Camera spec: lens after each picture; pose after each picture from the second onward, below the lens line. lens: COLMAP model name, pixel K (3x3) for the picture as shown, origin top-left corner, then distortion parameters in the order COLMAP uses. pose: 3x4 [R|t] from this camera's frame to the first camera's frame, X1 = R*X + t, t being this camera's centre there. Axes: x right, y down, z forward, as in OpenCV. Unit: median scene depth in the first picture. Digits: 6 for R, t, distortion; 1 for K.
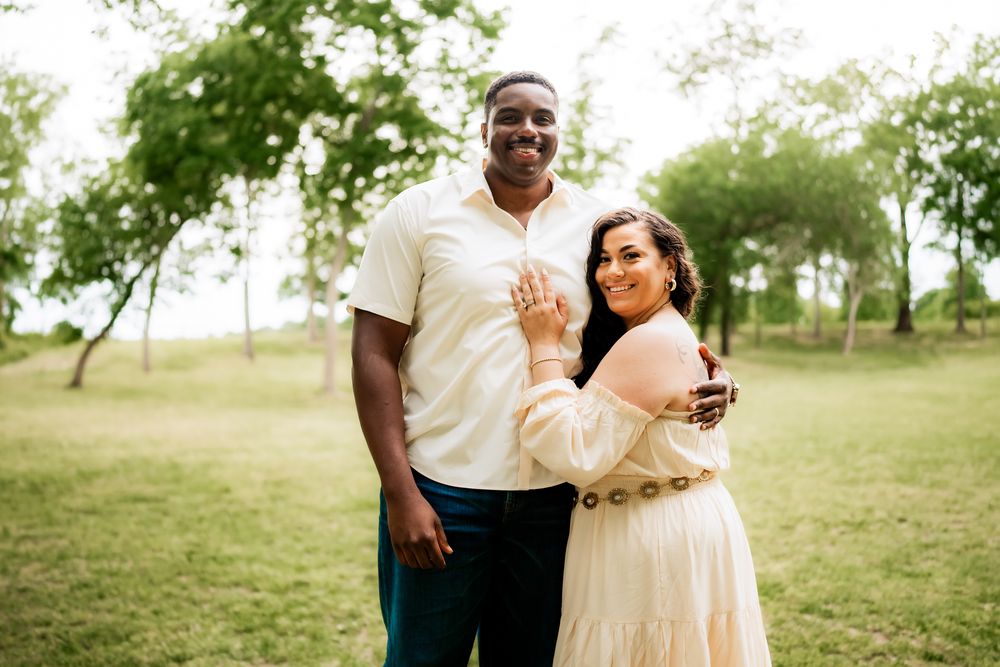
lens RADIAL K [[967.6, 0, 500.6], [0, 967.6, 333.4], [0, 0, 1]] dist [-0.029518, 0.141957]
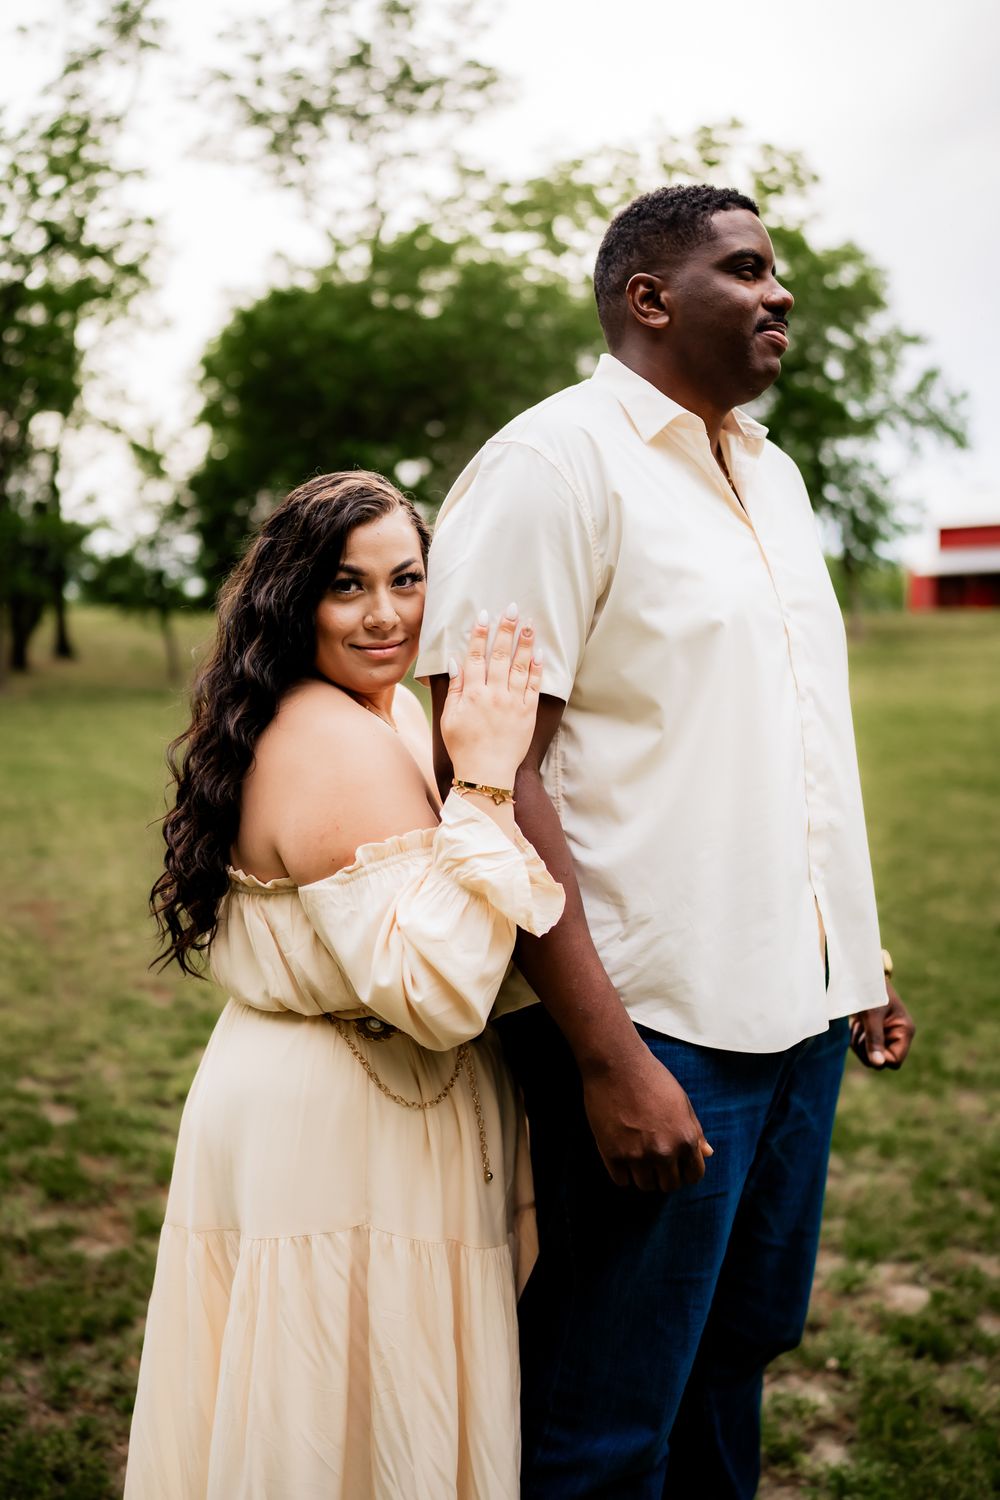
lens RADIAL K [[1450.1, 0, 494.7], [0, 1450.1, 741.8], [0, 0, 1]] dist [-0.028350, 0.144503]
pose [[0.953300, -0.000108, 0.302025, 0.072409], [-0.023201, 0.997019, 0.073587, 0.004581], [-0.301132, -0.077158, 0.950456, 0.214782]]
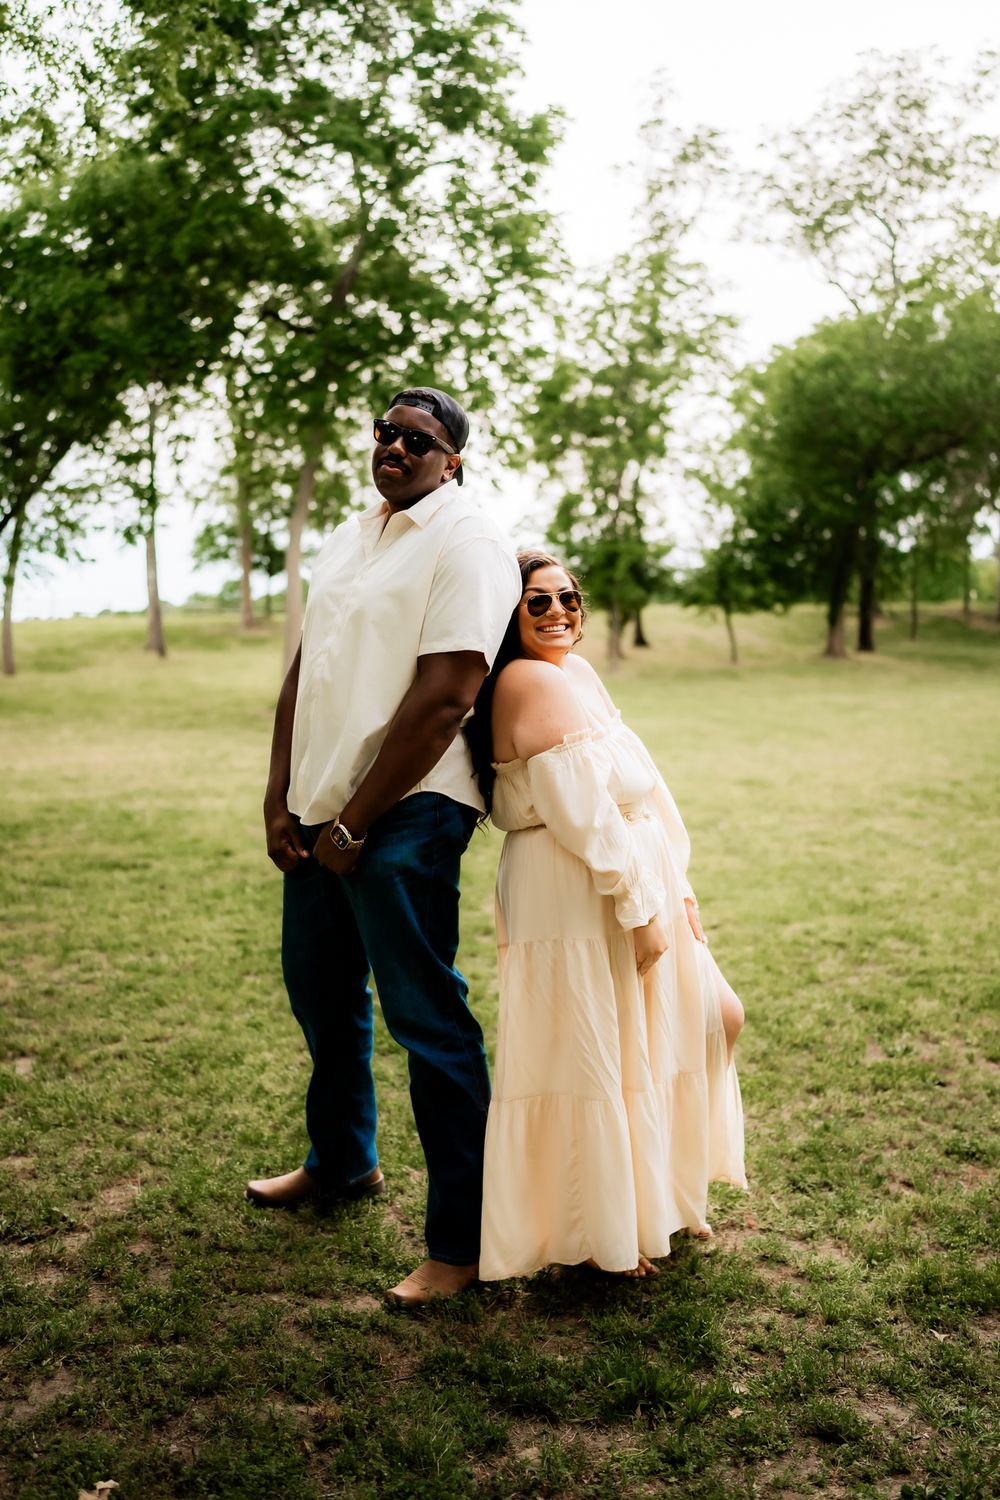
lens RADIAL K [[1445.0, 0, 504.9], [0, 1445.0, 752.3], [0, 0, 1]] dist [-0.027484, 0.137354]
pose [[0.999994, -0.000069, -0.003597, -0.016317], [0.000414, 0.995382, 0.095993, -0.001724], [0.003574, -0.095994, 0.995375, -0.005008]]
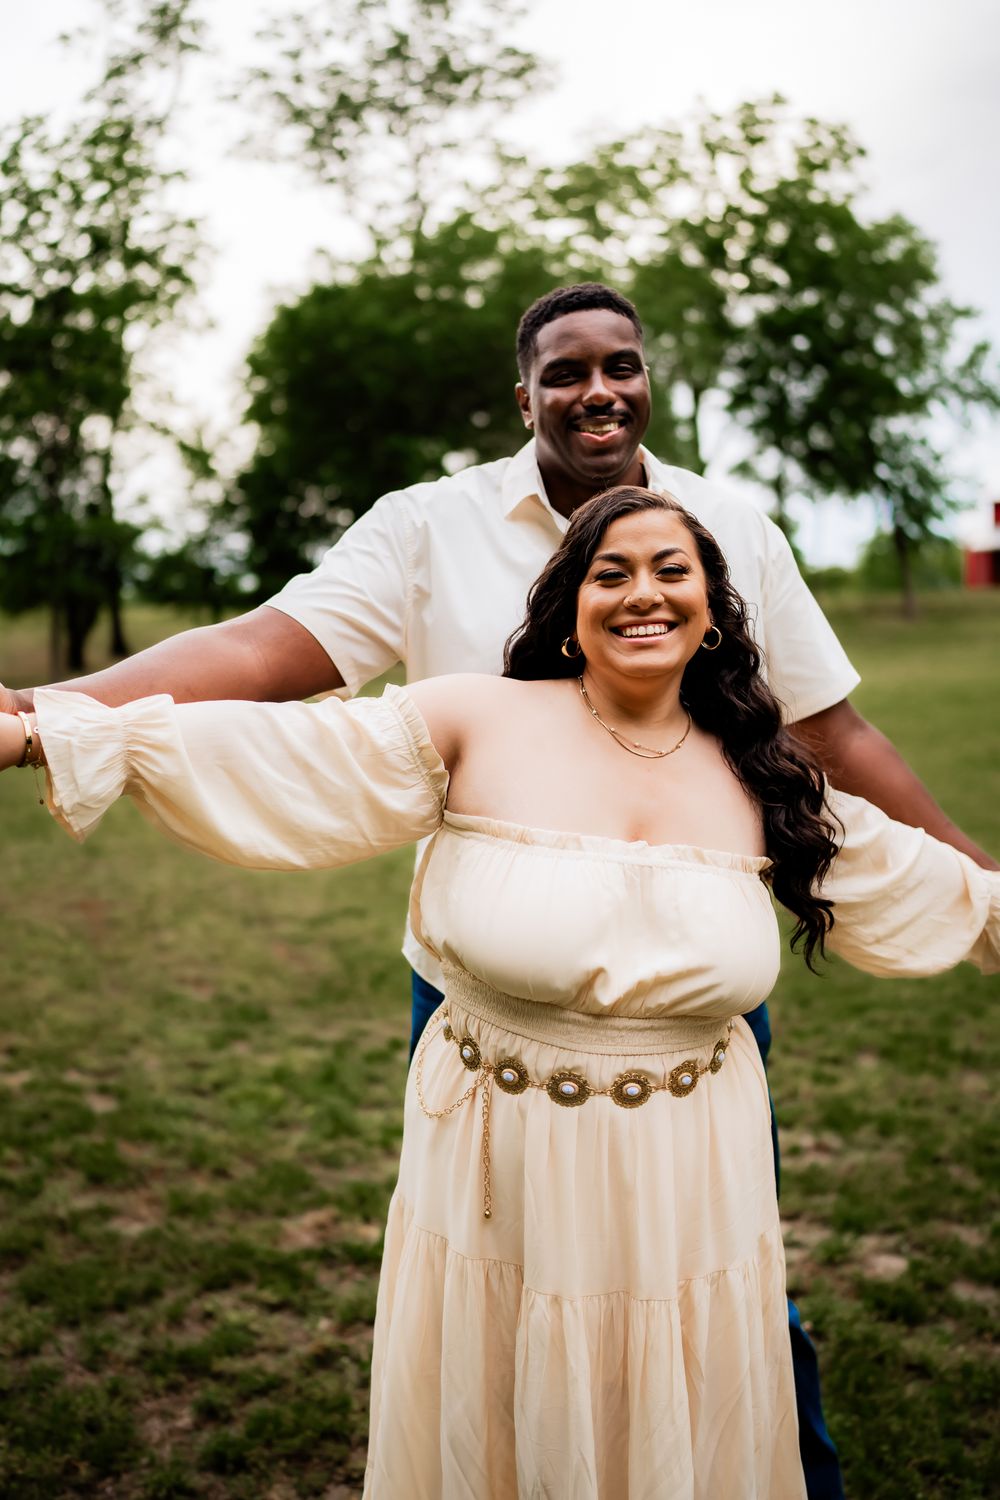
lens RADIAL K [[1451.3, 0, 492.9], [0, 1451.3, 747.4], [0, 0, 1]] dist [-0.029518, 0.141957]
pose [[0.964581, -0.024660, 0.262633, 0.074232], [0.001882, 0.996239, 0.086630, 0.003205], [-0.263782, -0.083067, 0.960999, 0.209754]]
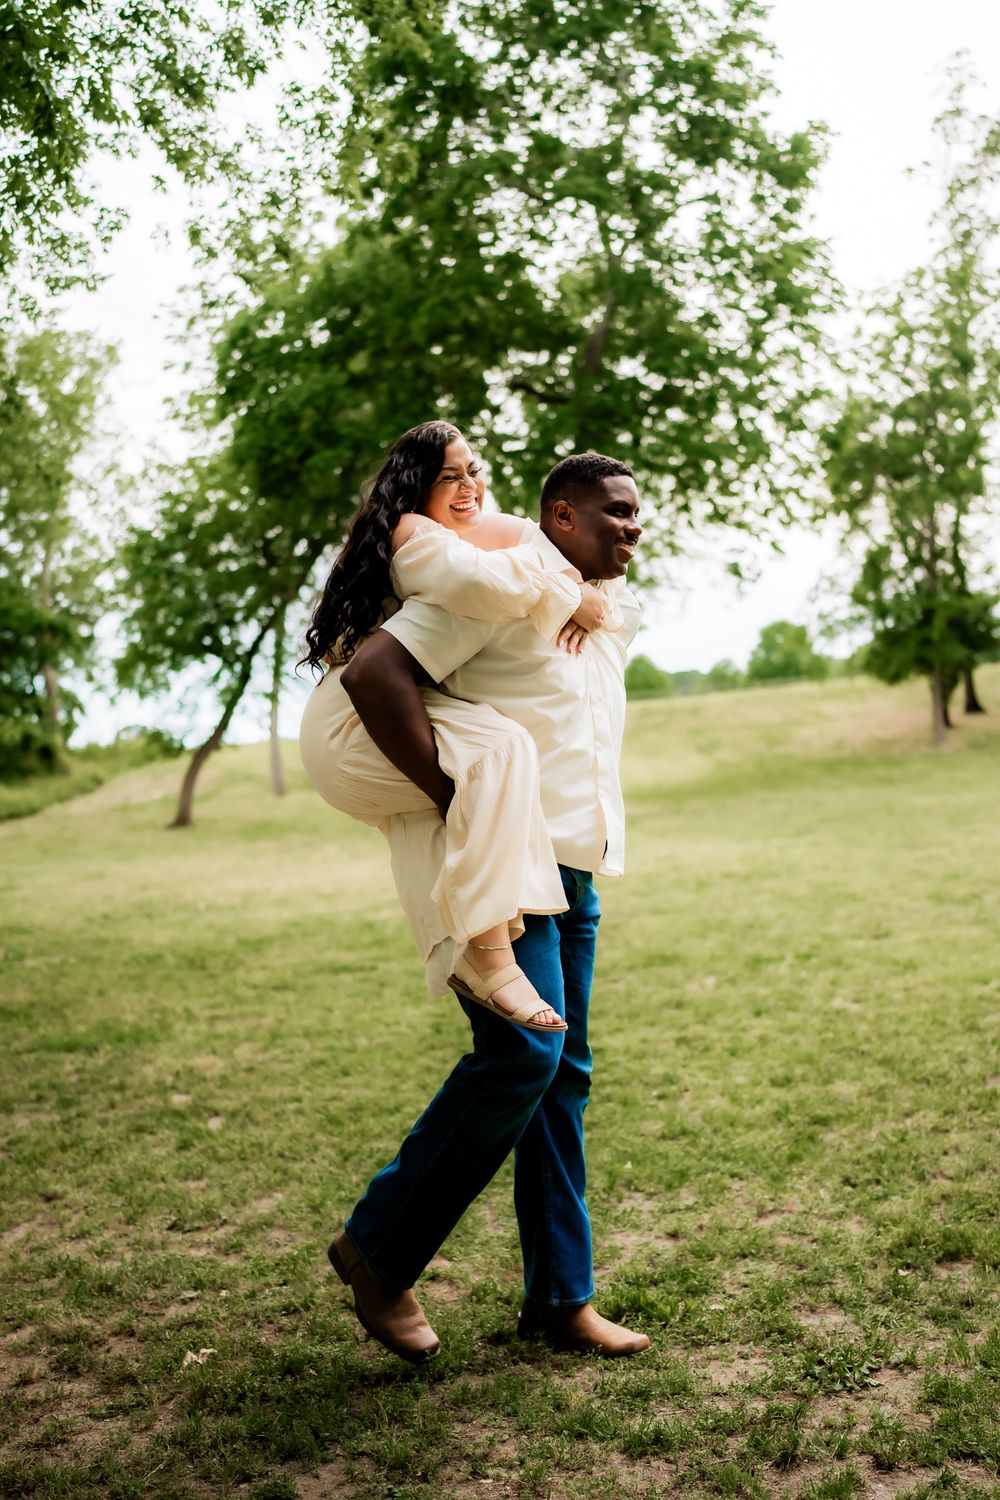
lens RADIAL K [[1651.4, 0, 556.4], [0, 1651.4, 824.9], [0, 0, 1]] dist [-0.012680, 0.076712]
pose [[0.981884, -0.067602, -0.177015, 0.000486], [0.080977, 0.994293, 0.069451, -0.000722], [0.171310, -0.082527, 0.981755, -0.028148]]
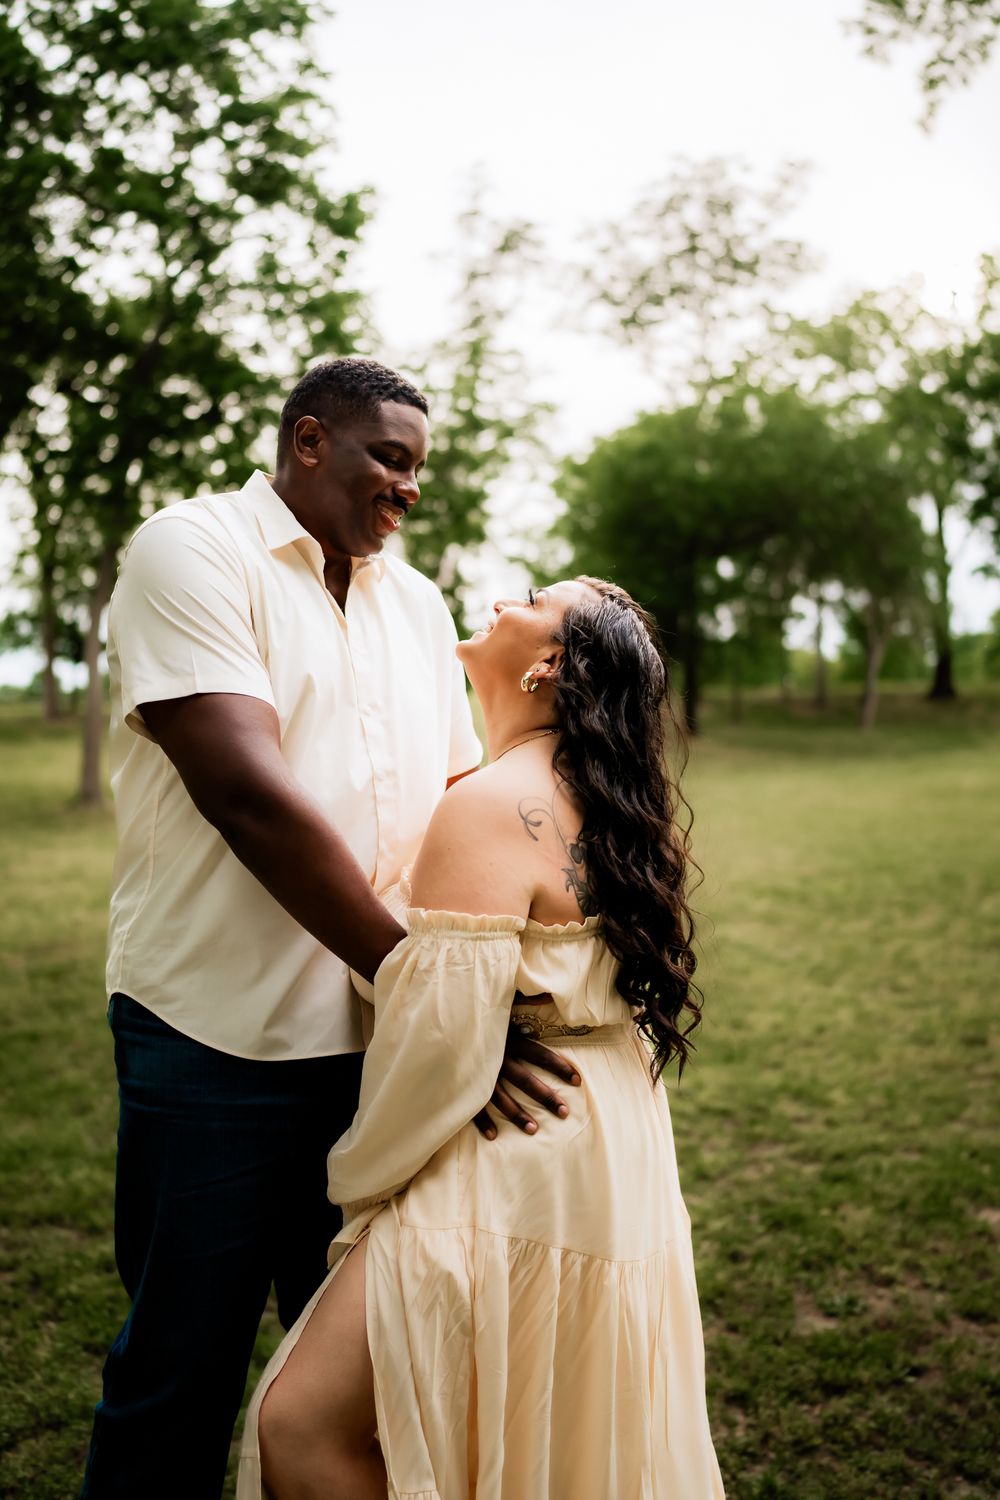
lens RADIAL K [[1451.3, 0, 492.9], [0, 1451.3, 747.4], [0, 0, 1]] dist [-0.029518, 0.141957]
pose [[0.993914, -0.010742, 0.109632, -0.013873], [0.007298, 0.999469, 0.031762, -0.001374], [-0.109915, -0.030768, 0.993465, 0.024639]]
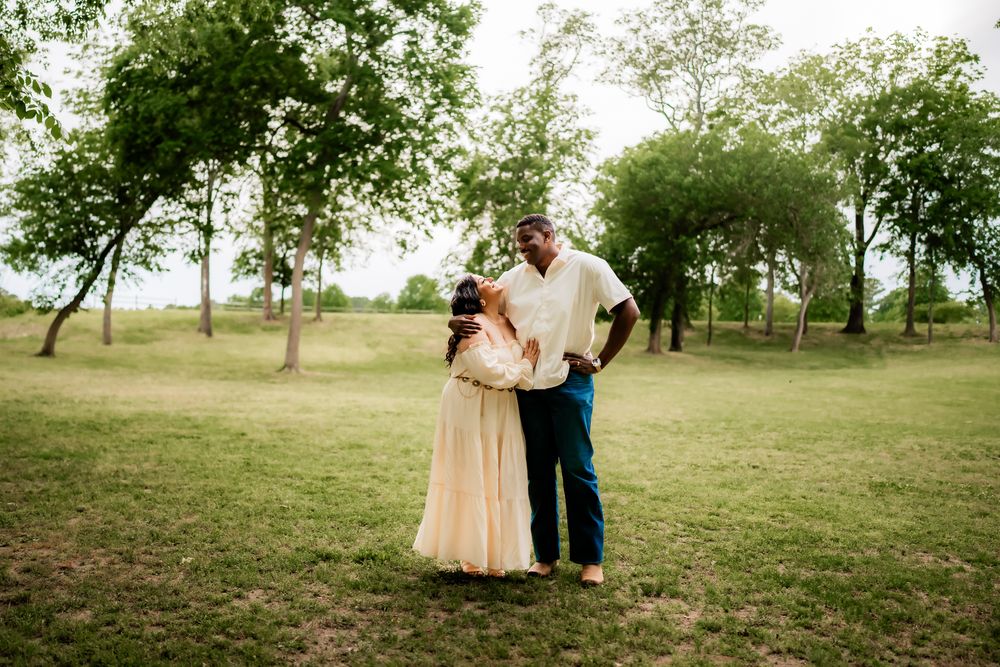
lens RADIAL K [[1012.5, 0, 470.1], [0, 1012.5, 348.9], [0, 0, 1]] dist [-0.030393, 0.151964]
pose [[0.999149, 0.037288, 0.017629, -0.002616], [-0.037793, 0.998858, 0.029227, 0.000141], [-0.016519, -0.029868, 0.999417, -0.067209]]
